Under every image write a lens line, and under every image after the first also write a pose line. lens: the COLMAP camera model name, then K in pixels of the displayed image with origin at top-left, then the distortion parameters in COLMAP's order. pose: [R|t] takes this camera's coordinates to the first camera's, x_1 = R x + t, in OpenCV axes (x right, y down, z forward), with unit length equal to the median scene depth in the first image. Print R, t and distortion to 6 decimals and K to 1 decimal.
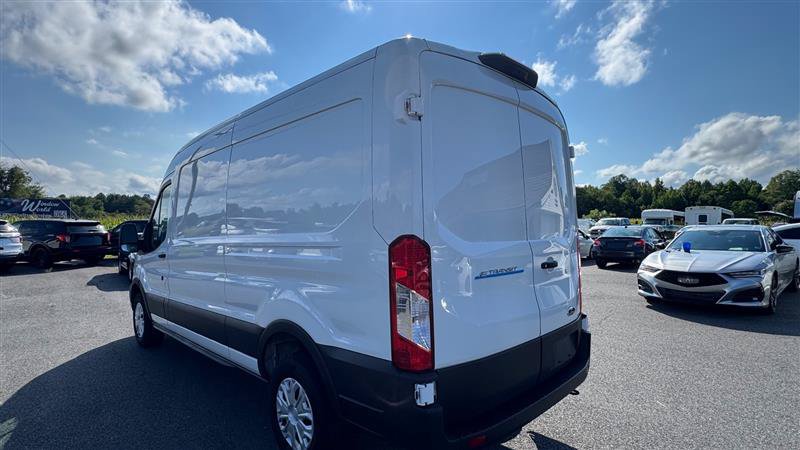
lens RADIAL K [[414.4, 0, 400.0], [0, 414.4, 225.0], [0, 0, 1]] dist [0.001851, -0.000298]
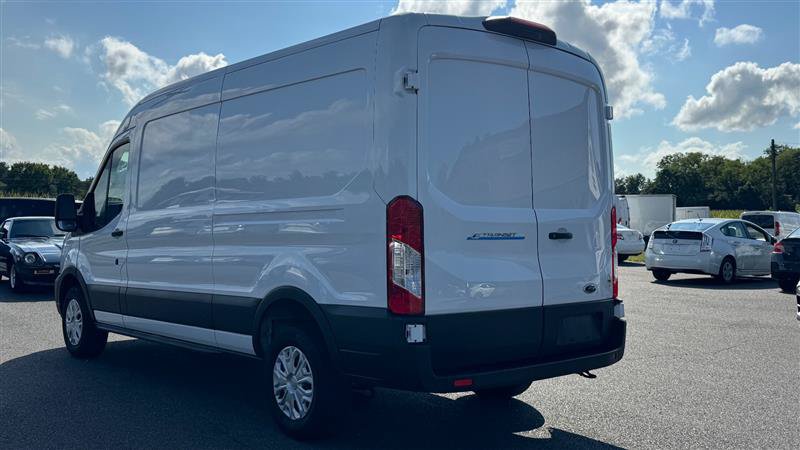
lens RADIAL K [[793.0, 0, 401.3], [0, 793.0, 224.3], [0, 0, 1]] dist [0.219647, -0.521129]
pose [[0.997894, 0.016425, -0.062749, 0.115357], [-0.016158, 0.999858, 0.004749, 0.069746], [0.062818, -0.003725, 0.998018, -0.889666]]
